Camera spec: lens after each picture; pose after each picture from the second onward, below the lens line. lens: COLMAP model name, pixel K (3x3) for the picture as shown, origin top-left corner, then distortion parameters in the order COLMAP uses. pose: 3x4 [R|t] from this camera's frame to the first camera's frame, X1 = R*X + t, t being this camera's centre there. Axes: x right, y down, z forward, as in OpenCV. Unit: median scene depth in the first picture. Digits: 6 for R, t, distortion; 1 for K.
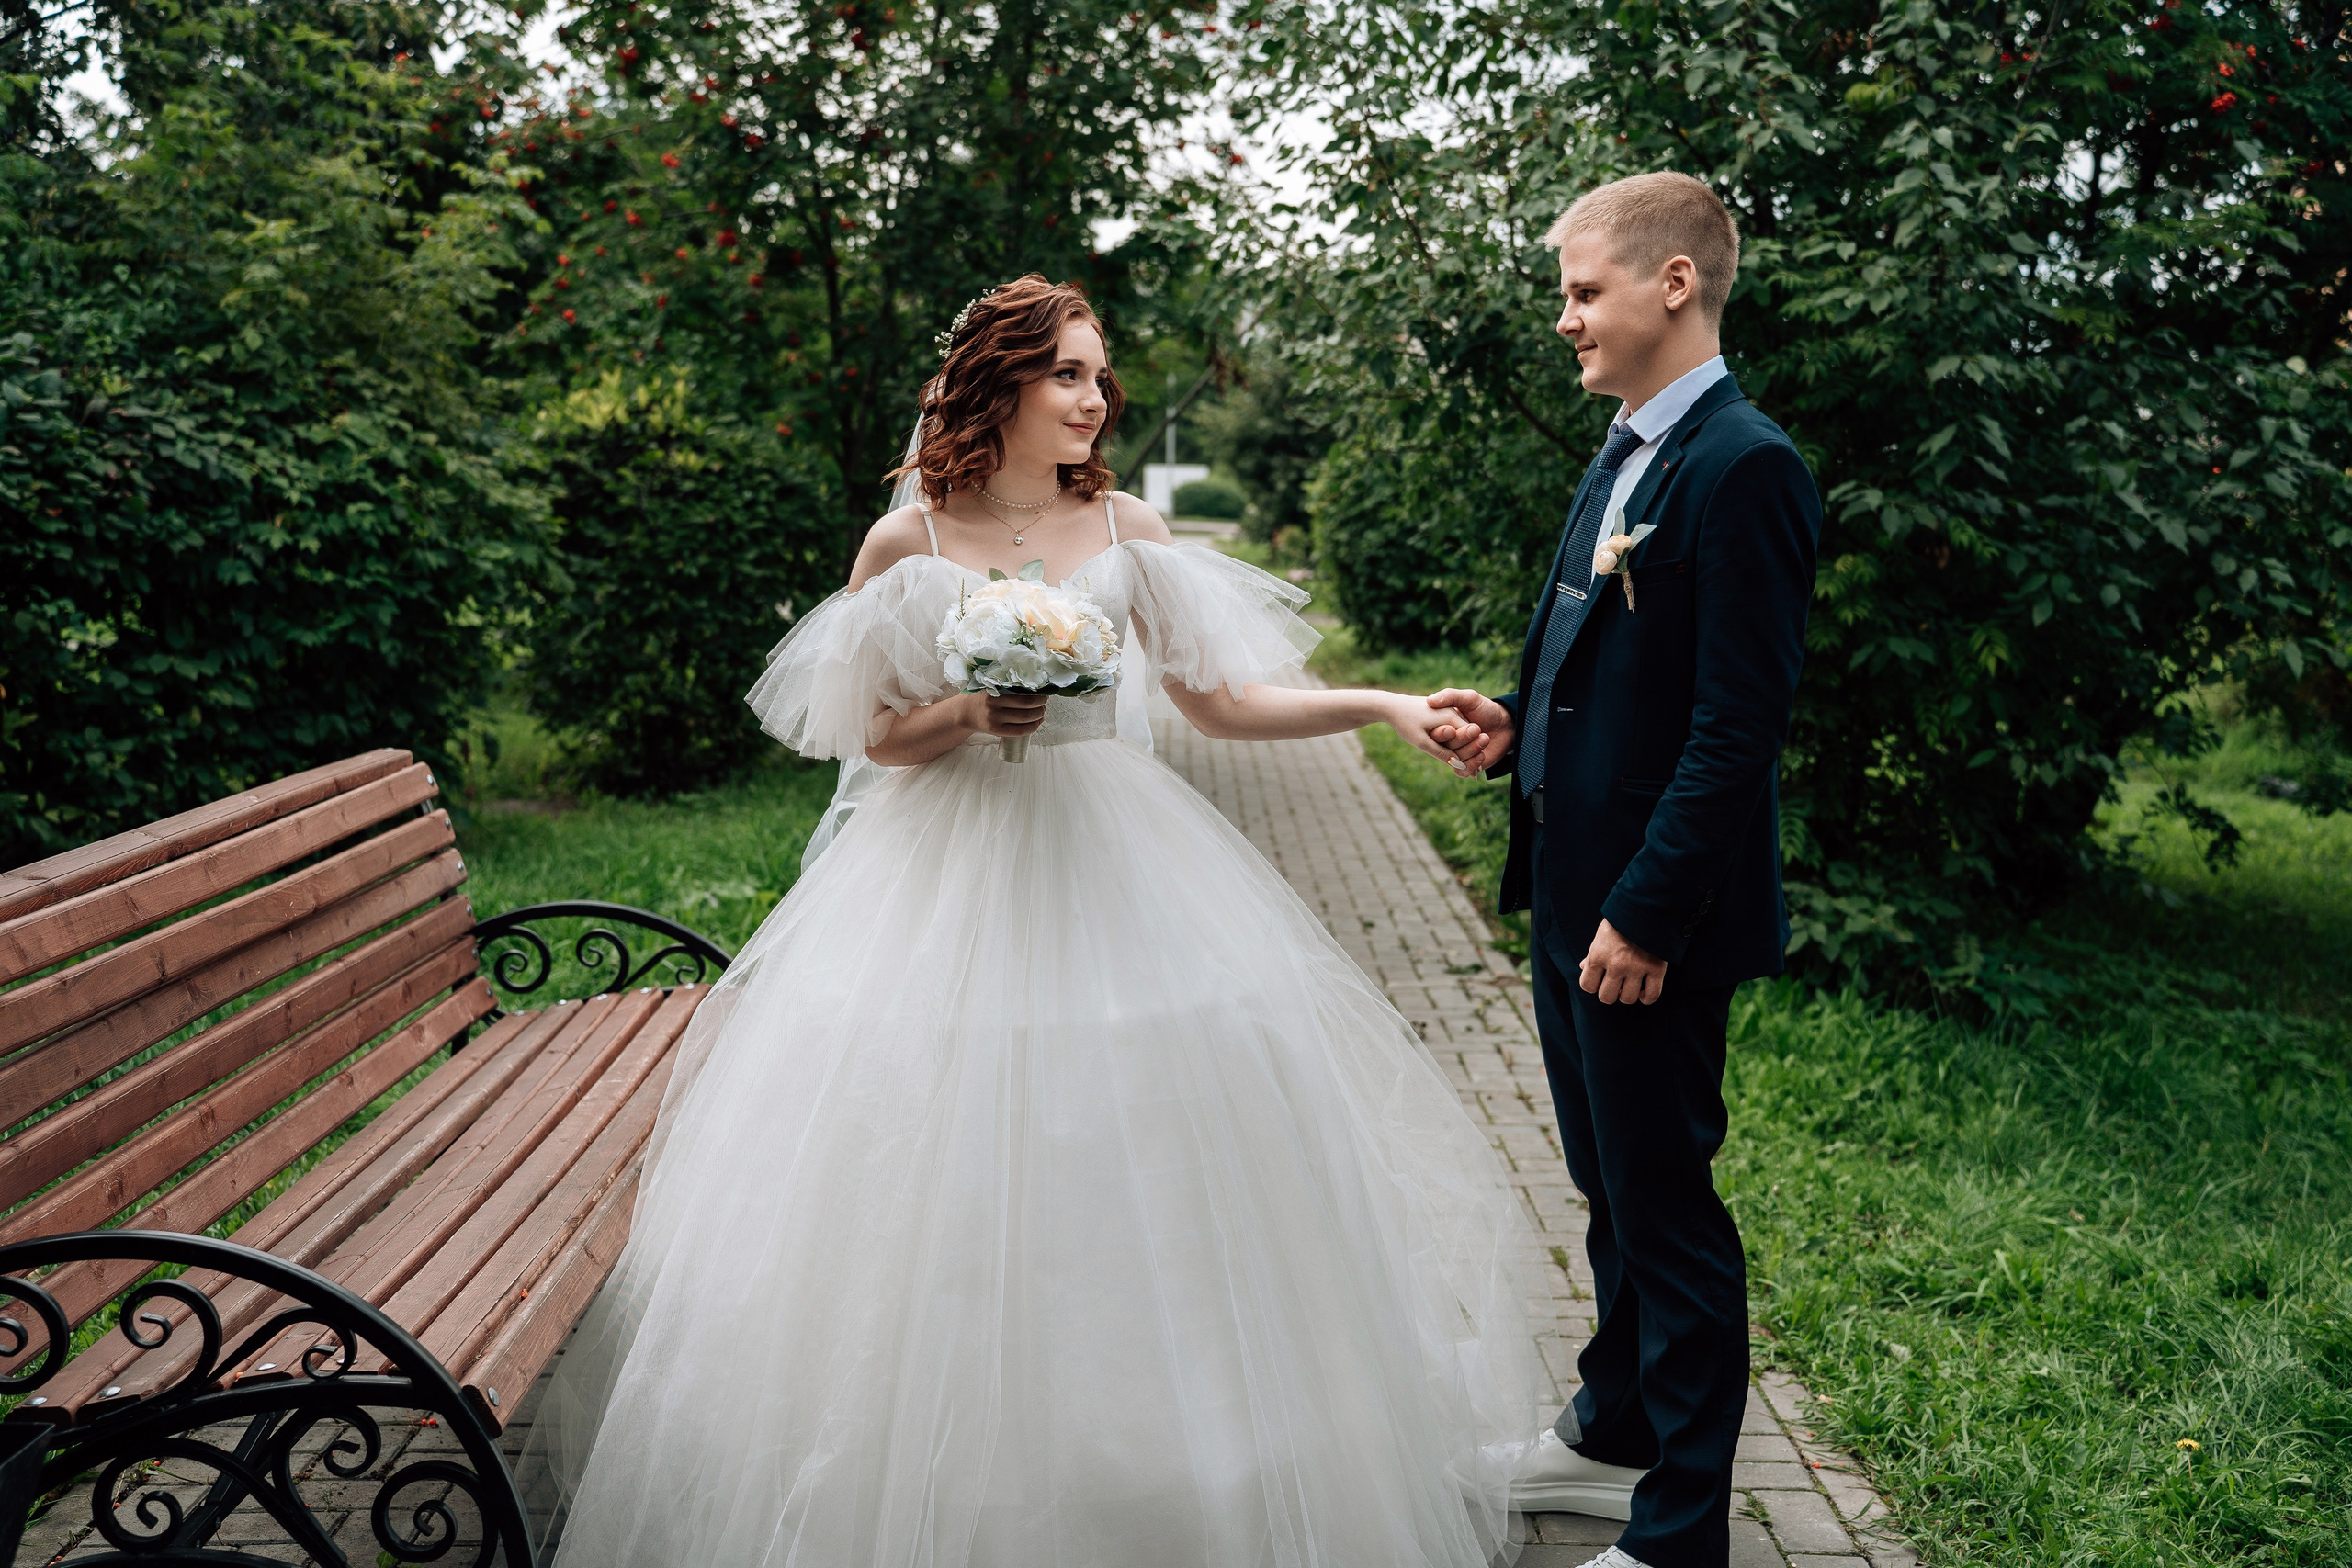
lens RADIAL K [[2585.2, 0, 1163.3], [0, 2585.2, 790.3], [0, 0, 1]] dist [0.097100, 0.000000]
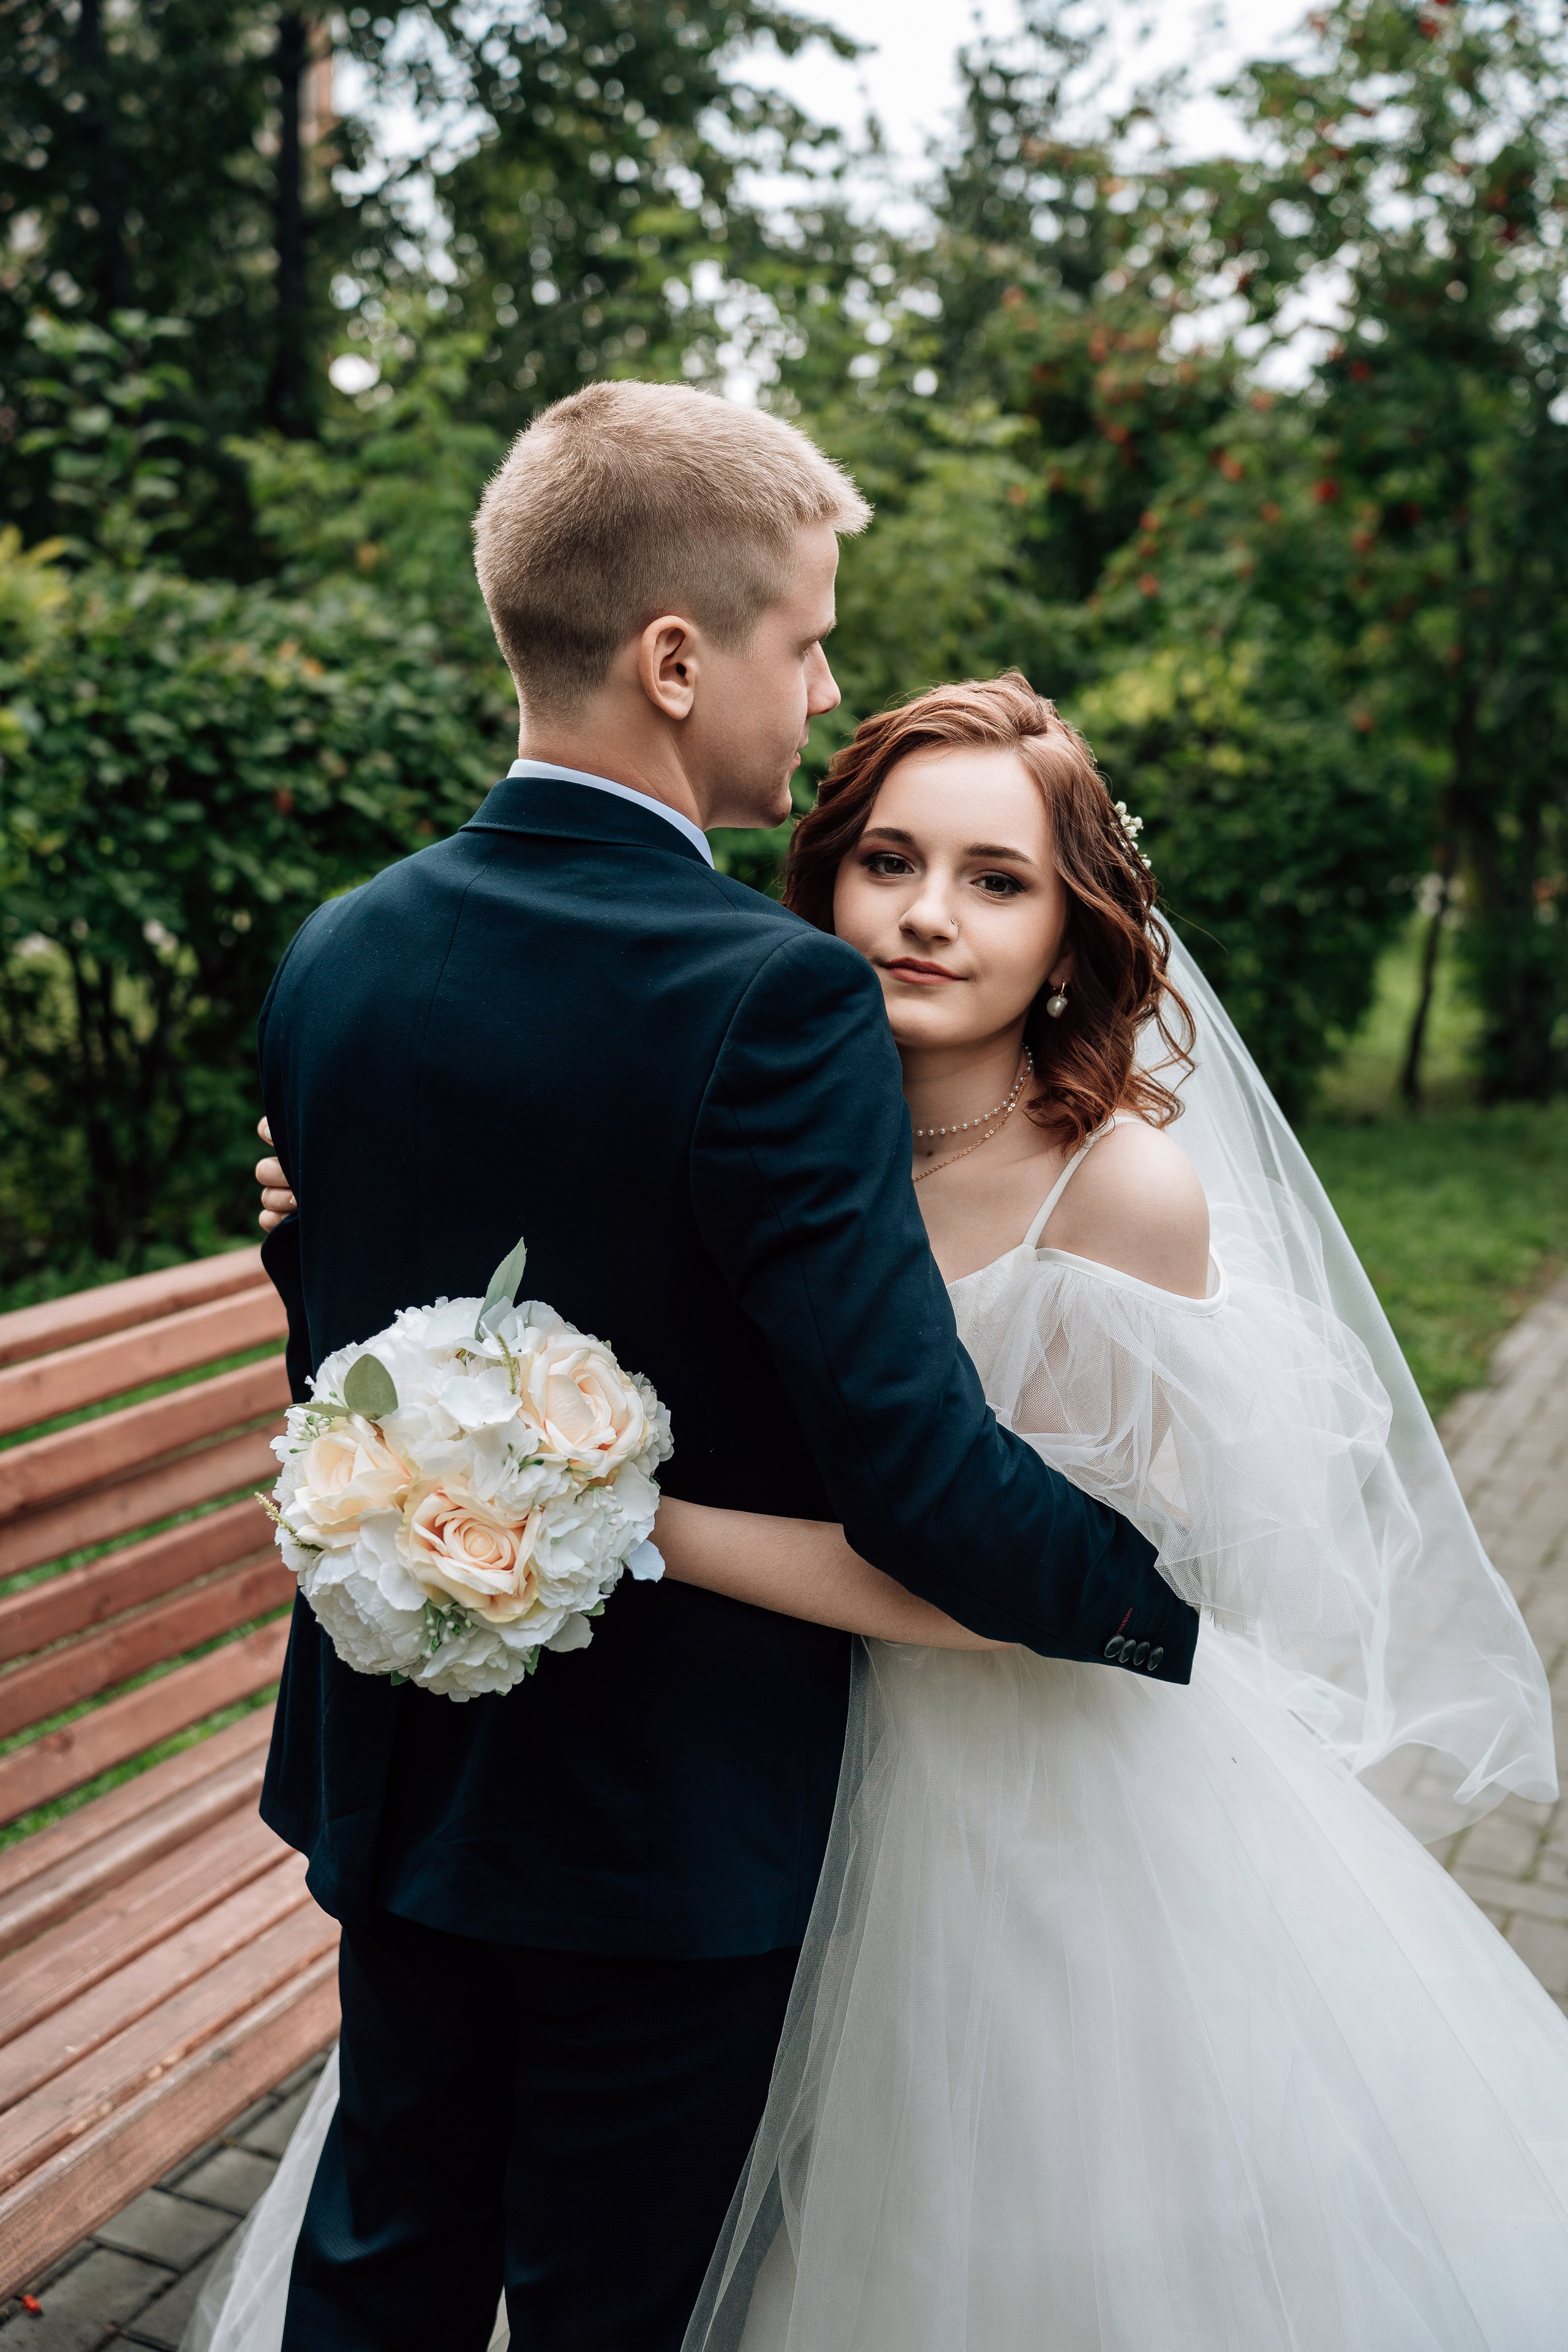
lens RADIAL K [[2585.4, 0, 765.5], [0, 2585.4, 1263.2], [0, 0, 1]] dist [0.097100, 0.000000]
pose [[0.907014, 0.109783, -0.406538, 0.084235], [-0.075990, 0.992241, 0.098407, -0.064883], [0.414186, -0.058364, 0.908319, 0.265382]]
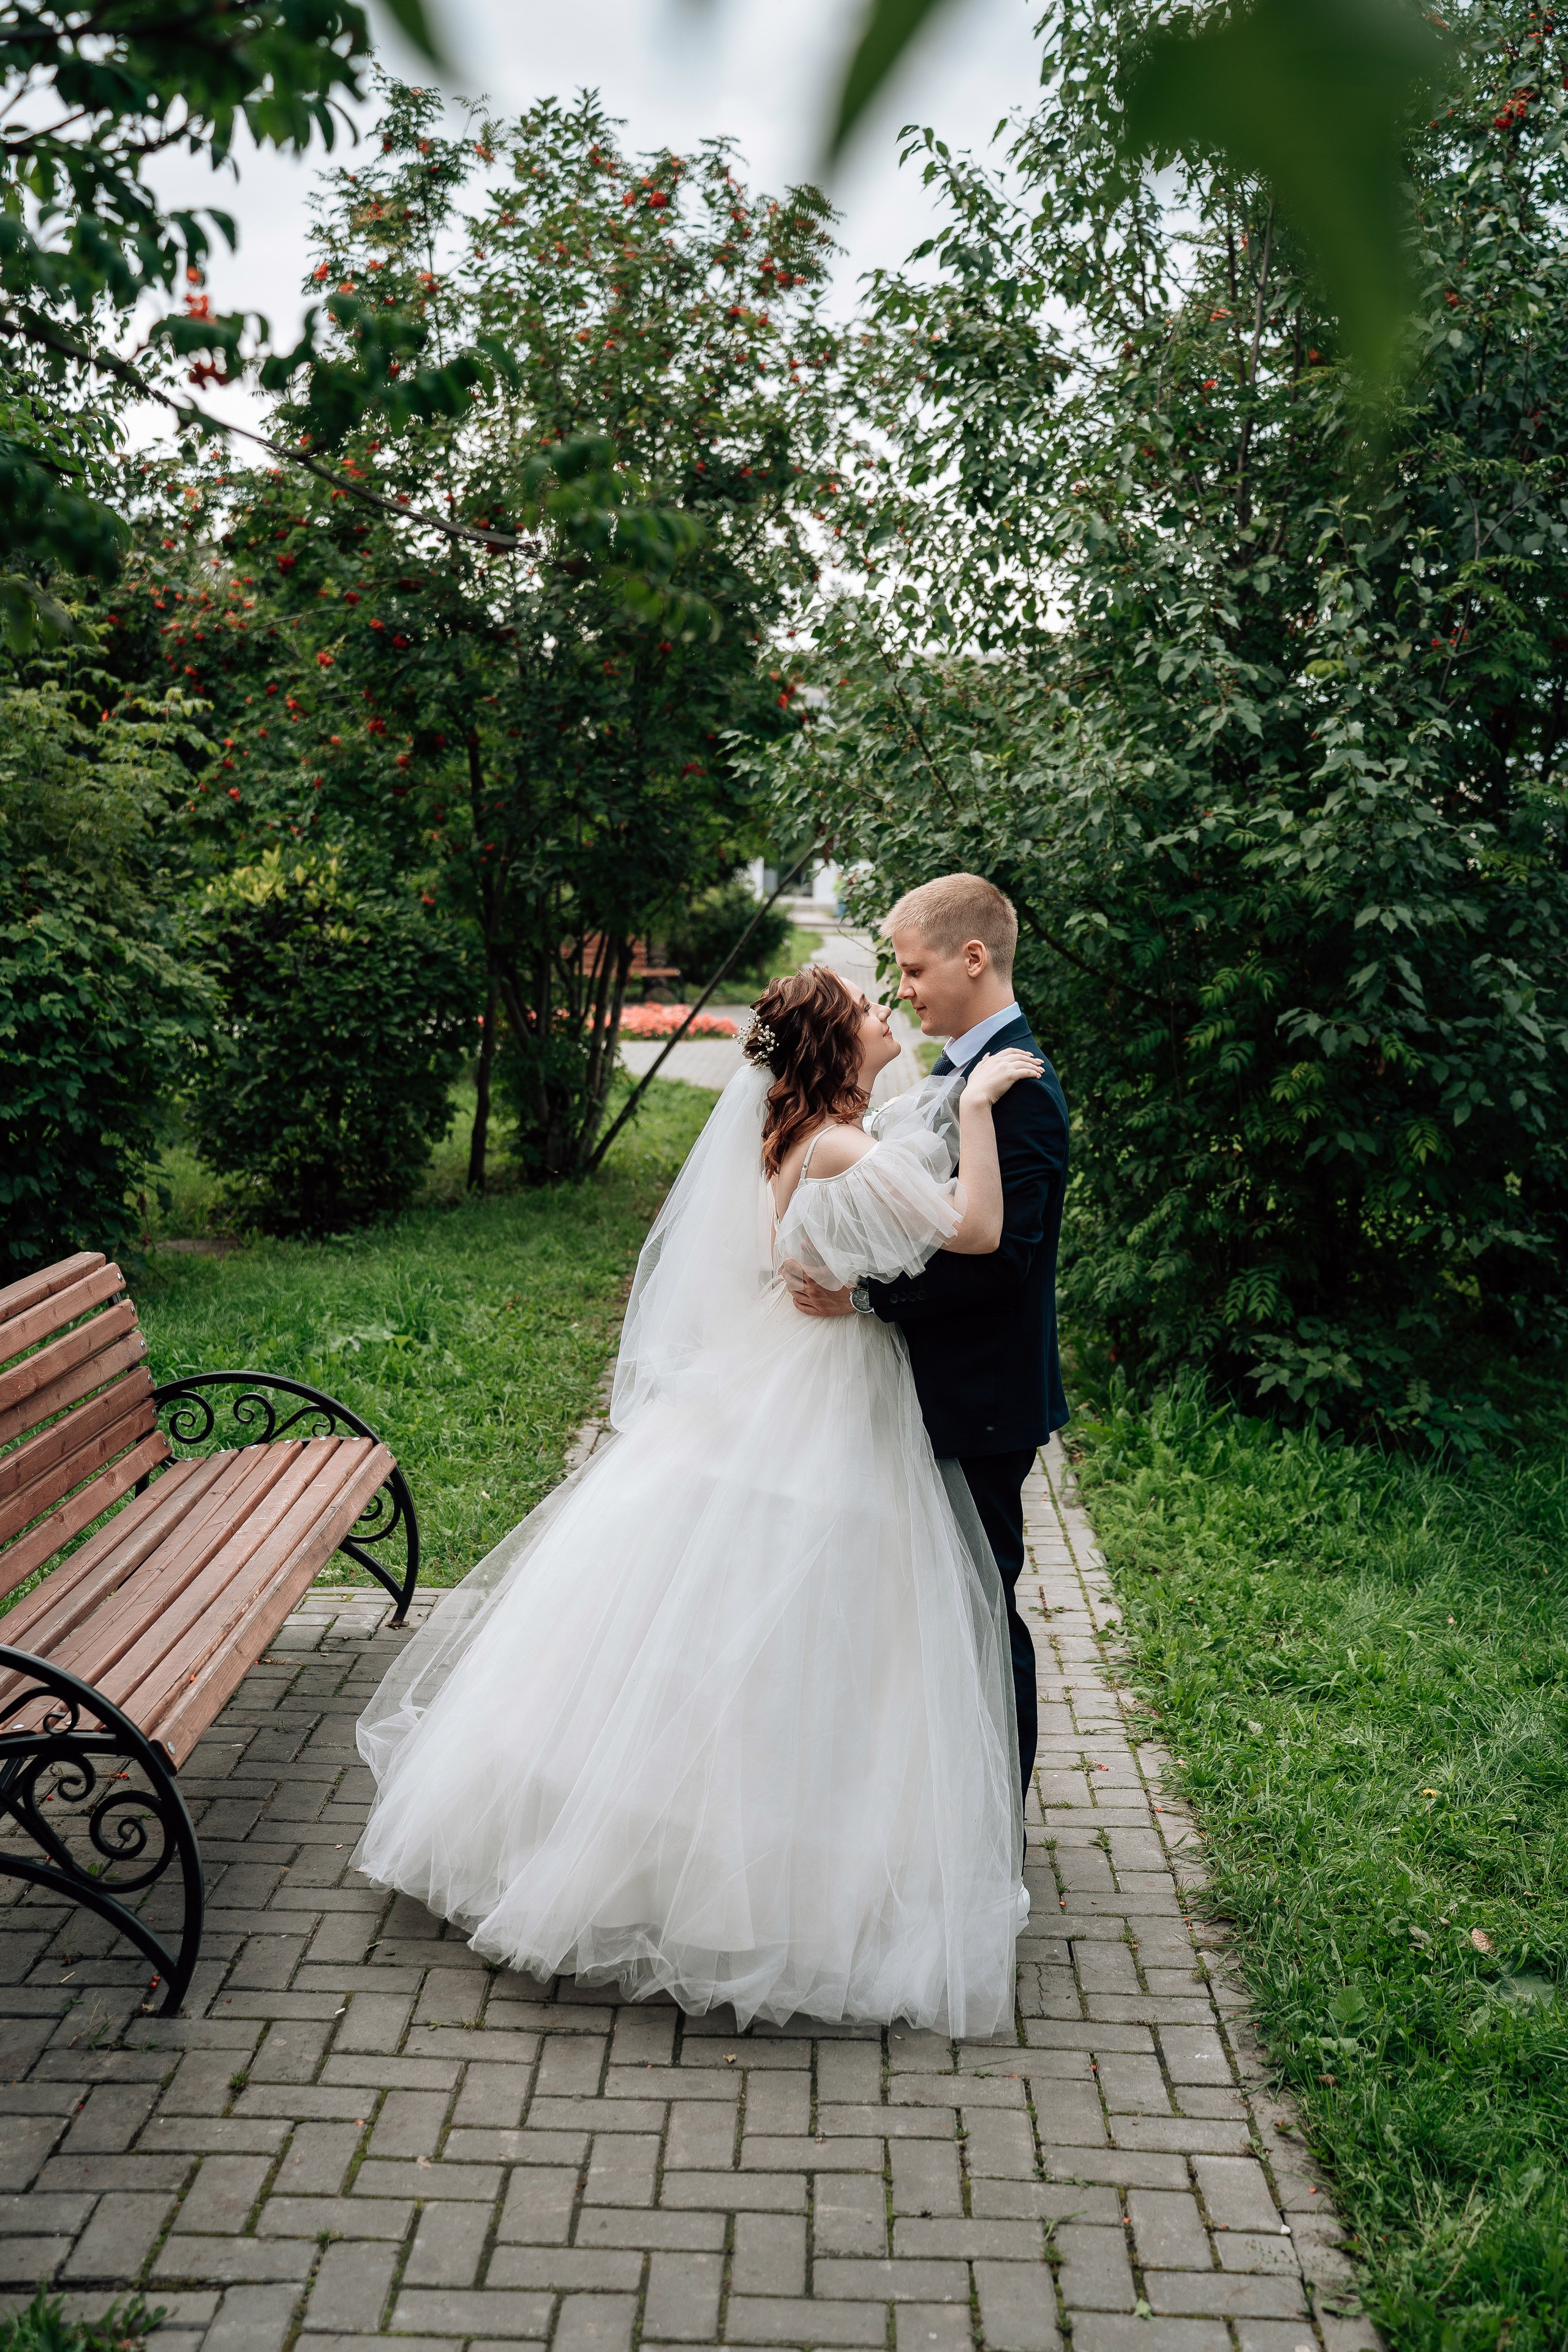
lens RADIAL K [[2585.4, 0, 776.3], [0, 2585.4, 1185.2], [0, 0, 1]] dist [0.097100, 0.000000]
pose [[0.999791, -0.000900, -0.020446, 0.047291], [0.000889, 0.999999, -0.000571, -0.034378], [0.020447, 0.000553, 0.999791, -0.190490]]
